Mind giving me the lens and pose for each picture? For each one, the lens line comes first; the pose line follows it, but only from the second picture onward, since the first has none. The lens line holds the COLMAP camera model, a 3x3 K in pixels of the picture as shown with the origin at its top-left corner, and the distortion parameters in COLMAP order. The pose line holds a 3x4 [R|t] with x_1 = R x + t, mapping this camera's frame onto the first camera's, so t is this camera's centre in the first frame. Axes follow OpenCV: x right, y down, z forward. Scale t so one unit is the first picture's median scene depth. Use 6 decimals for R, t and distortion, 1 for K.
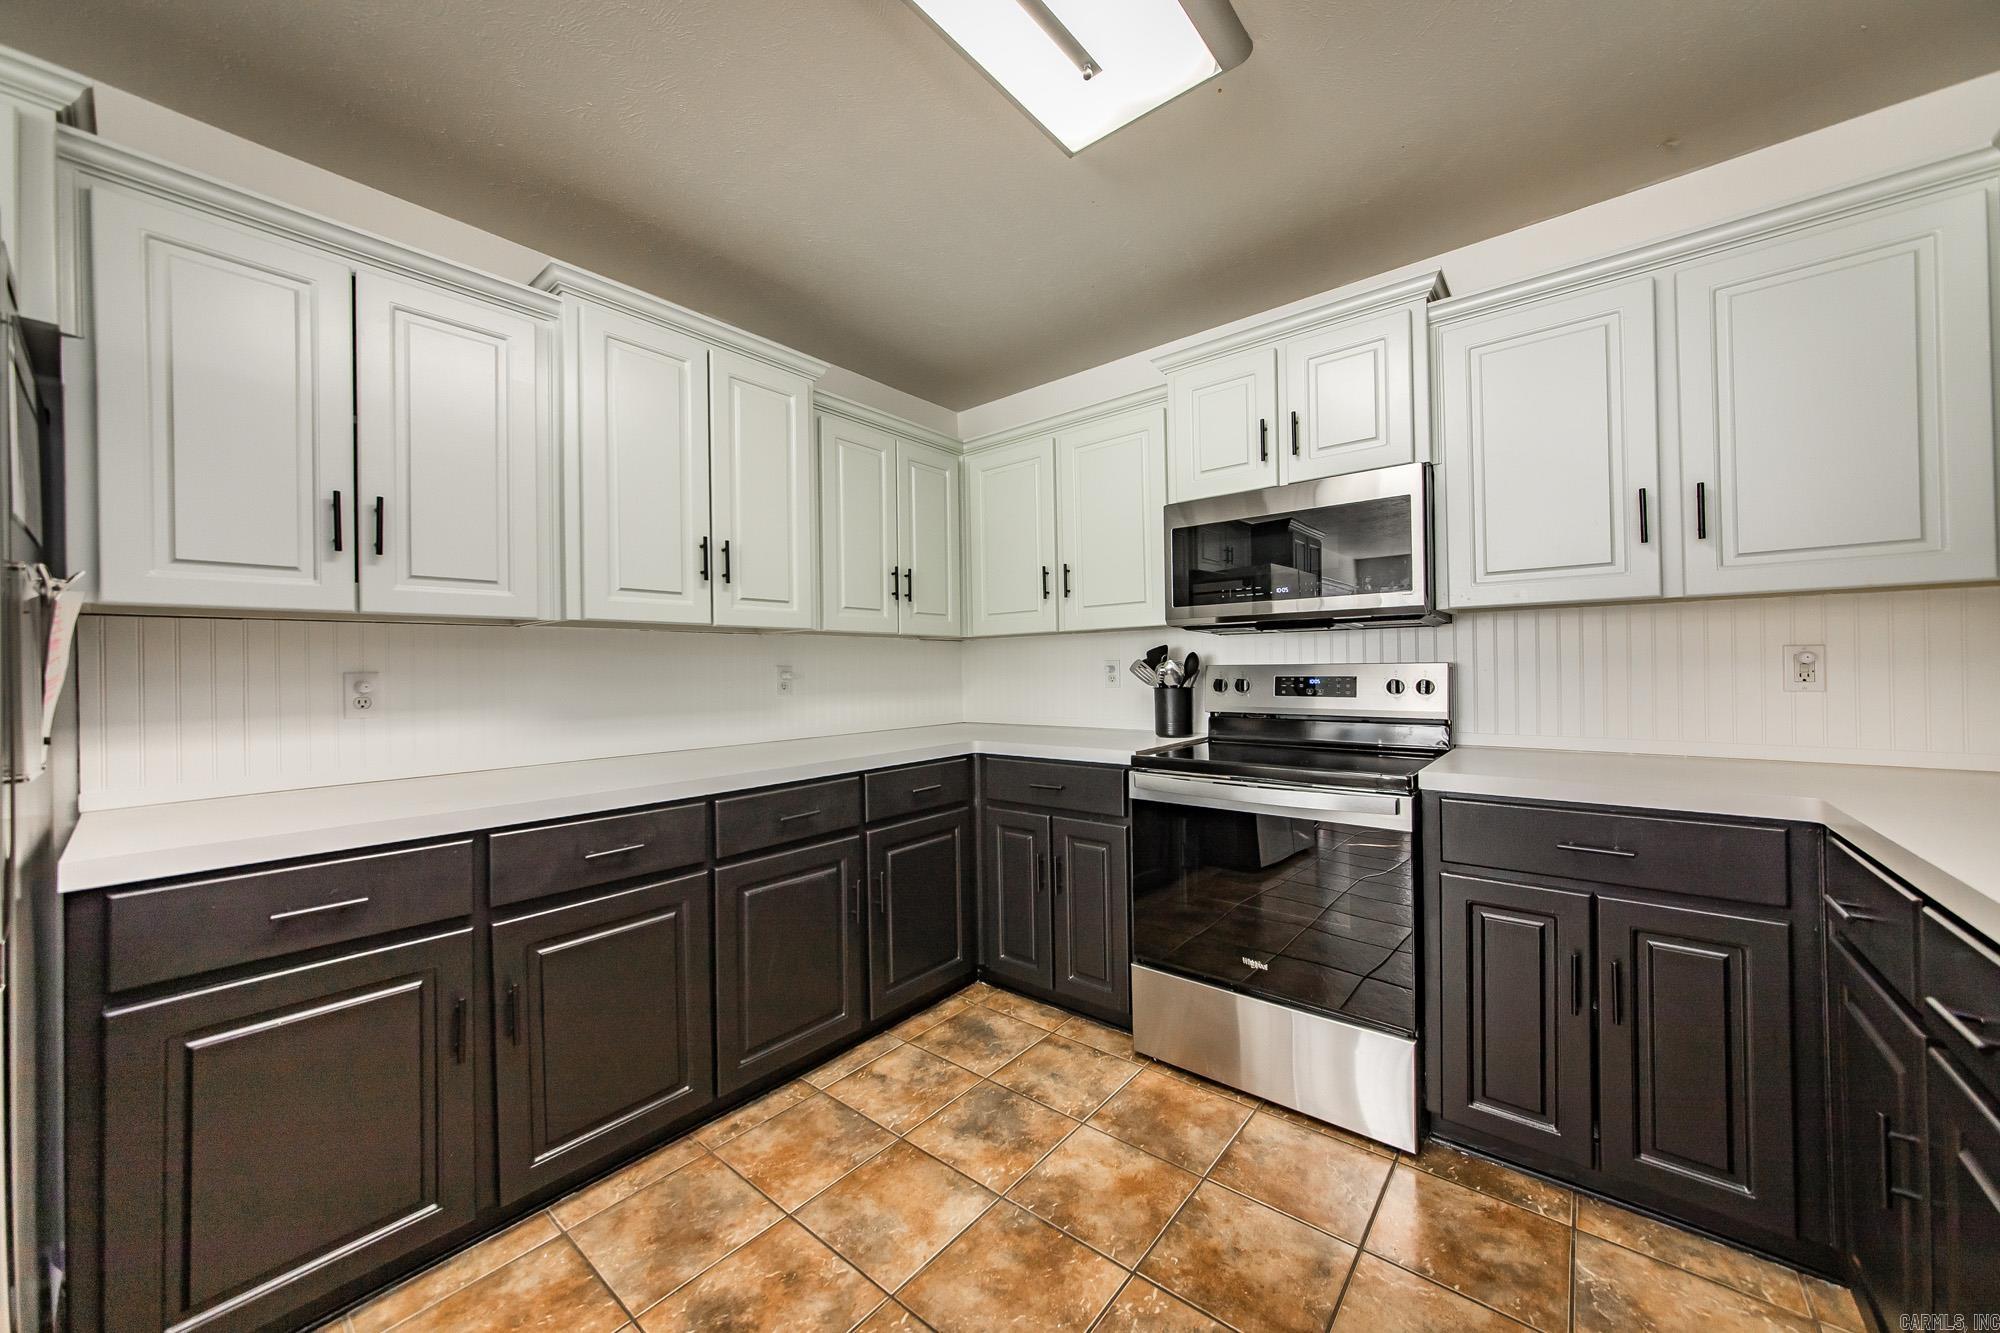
lens RADIAL K [[719.2, 0, 1000.0], [0, 719.2, 666.5], [0, 0, 1]] dist [-0.001639, 0.000163]
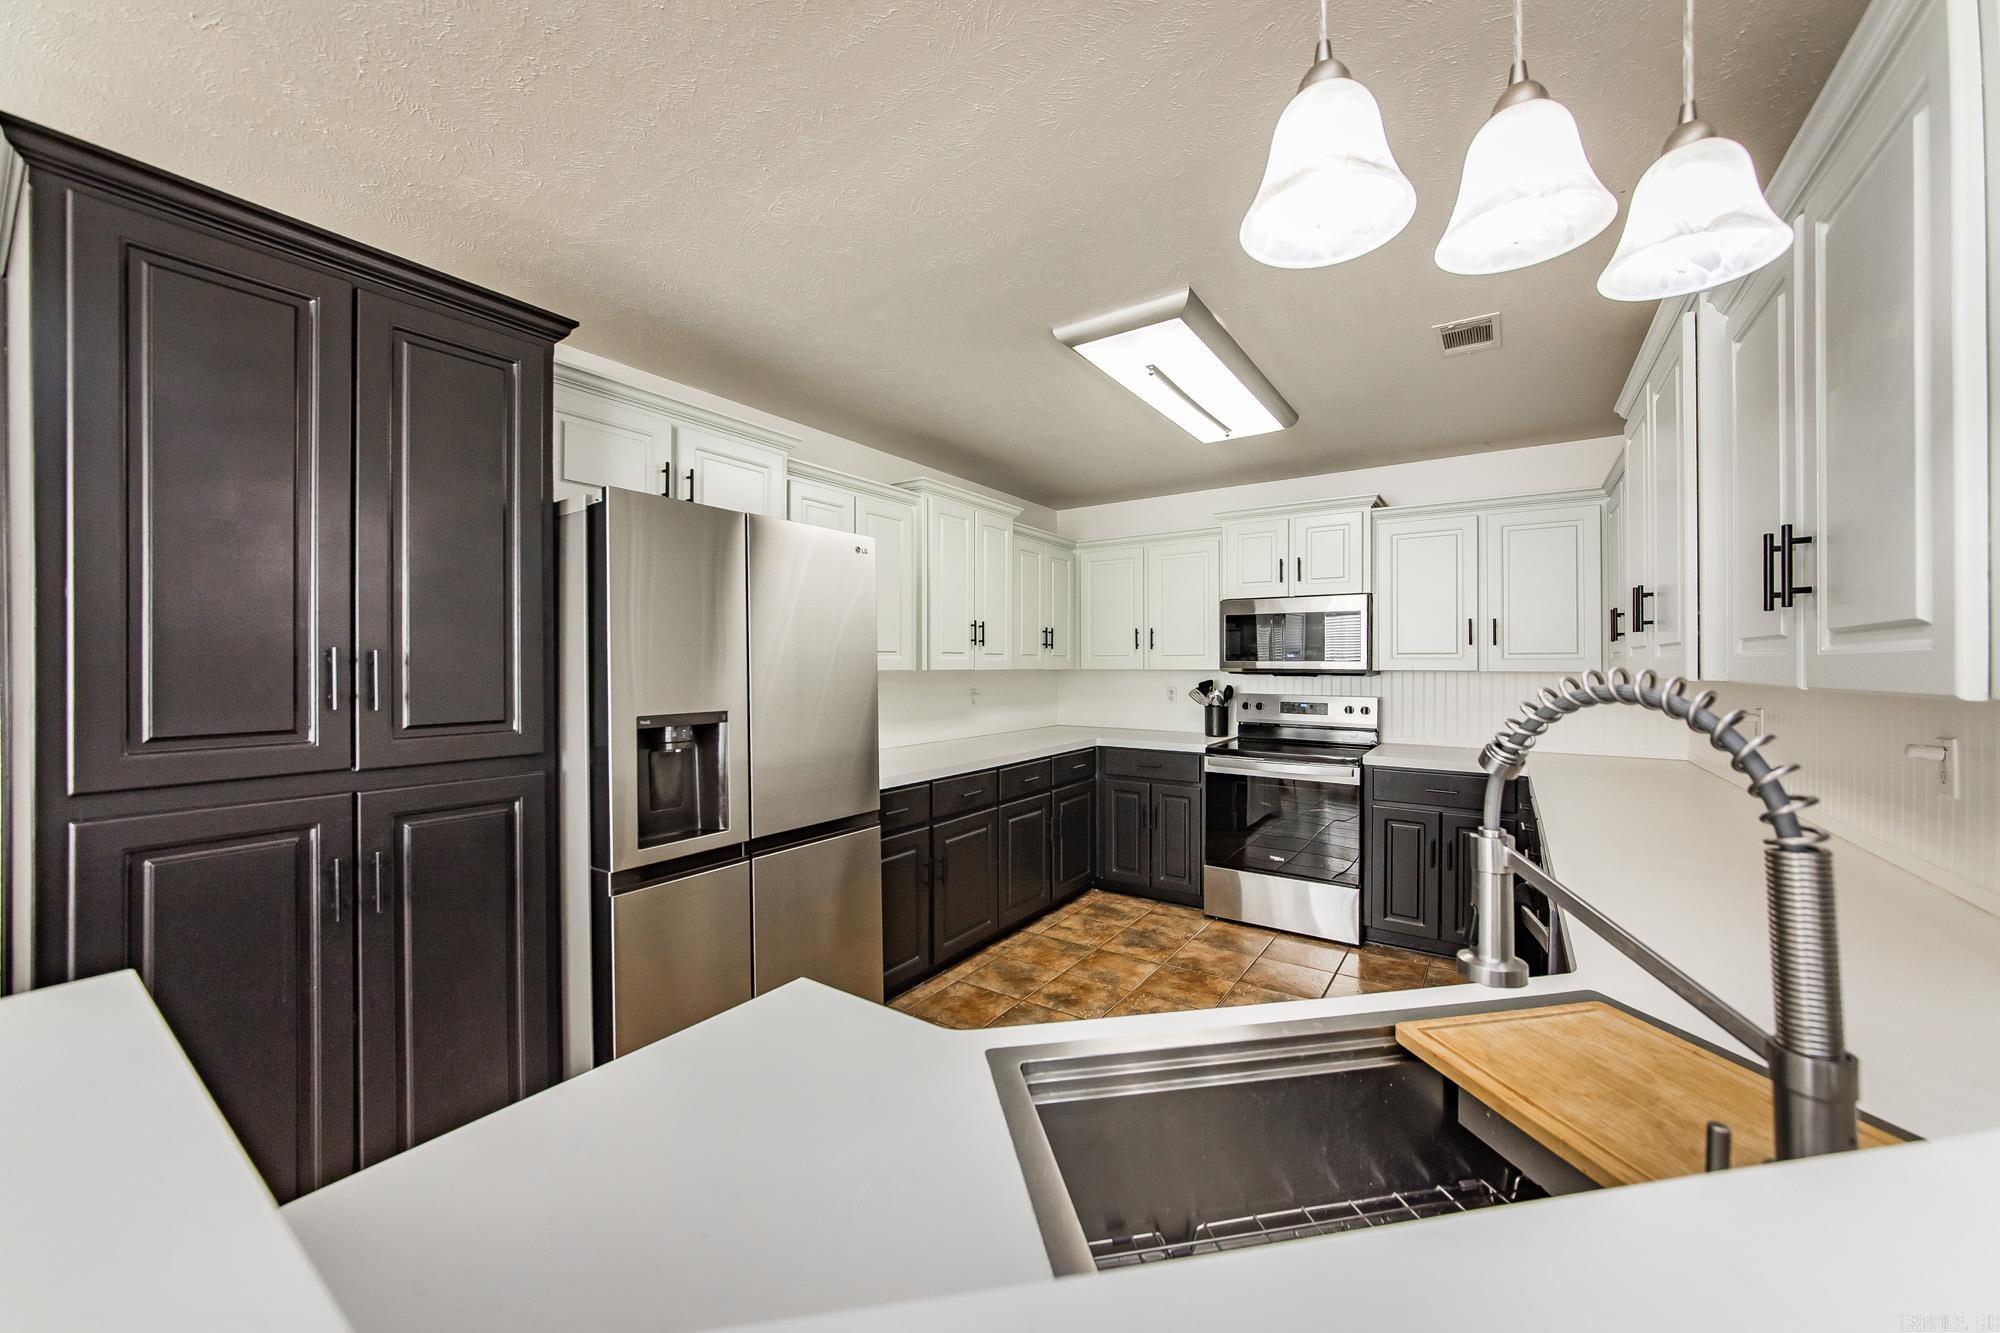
lens RADIAL K [[738.7, 0, 999.0], [0, 738.7, 663.1], [0, 0, 1]] dist [0.000102, 0.000054]
pose [[0.995799, 0.017255, 0.089930, -0.499254], [-0.017480, 0.999846, 0.001712, -0.078336], [-0.089887, -0.003277, 0.995947, -0.773999]]
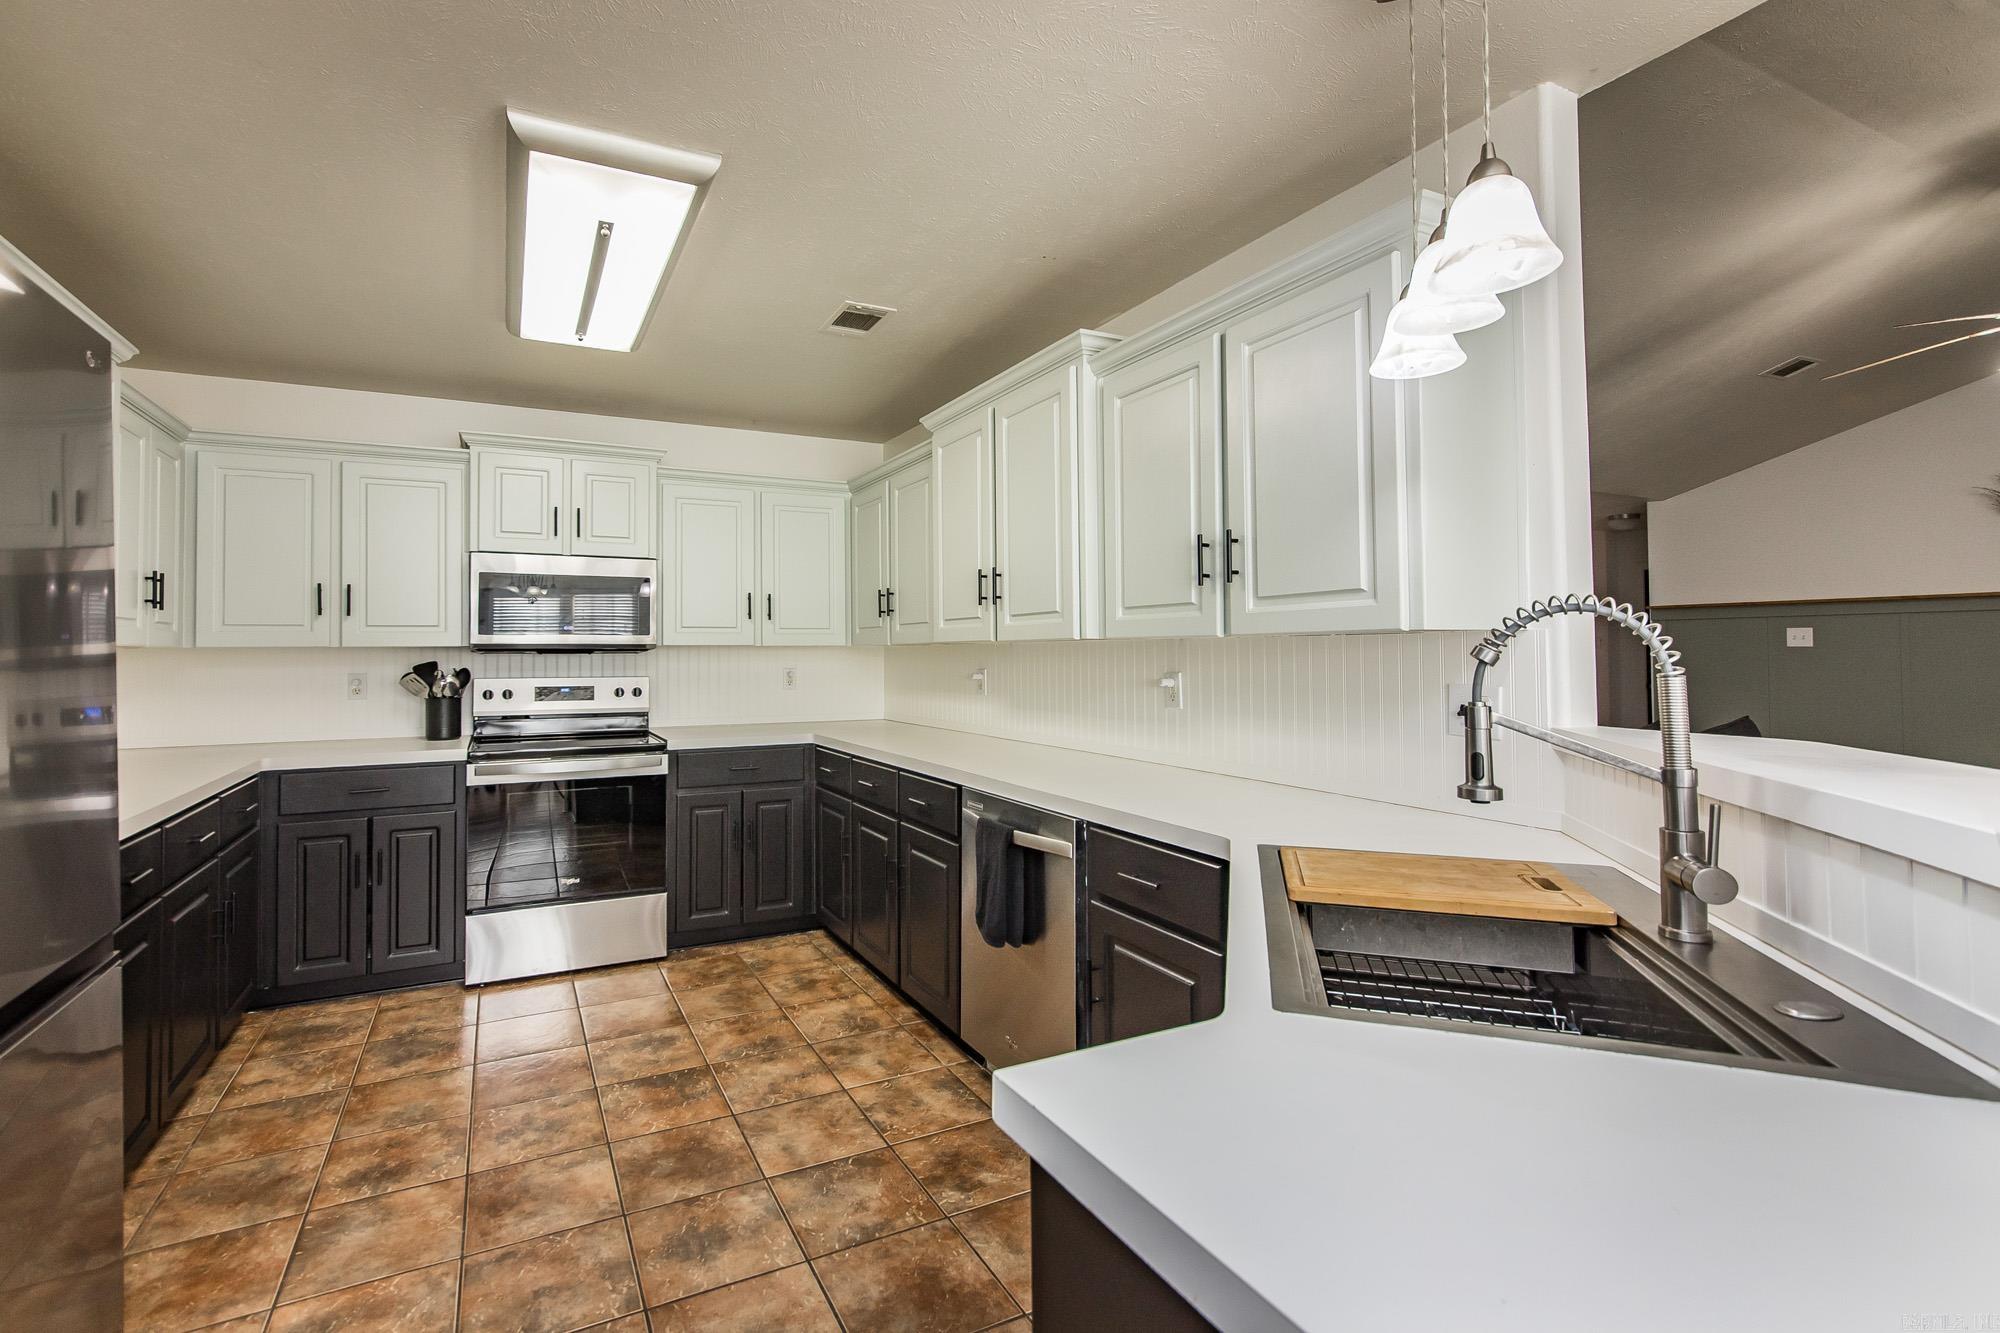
lens RADIAL K [[887.4, 0, 921.1], [0, 887.4, 630.0], [0, 0, 1]] dist [0.000243, 0.000447]
pose [[0.422422, 0.038186, 0.905595, -0.932913], [-0.004009, 0.999181, -0.040262, -0.032773], [-0.906390, 0.013376, 0.422229, -0.403917]]
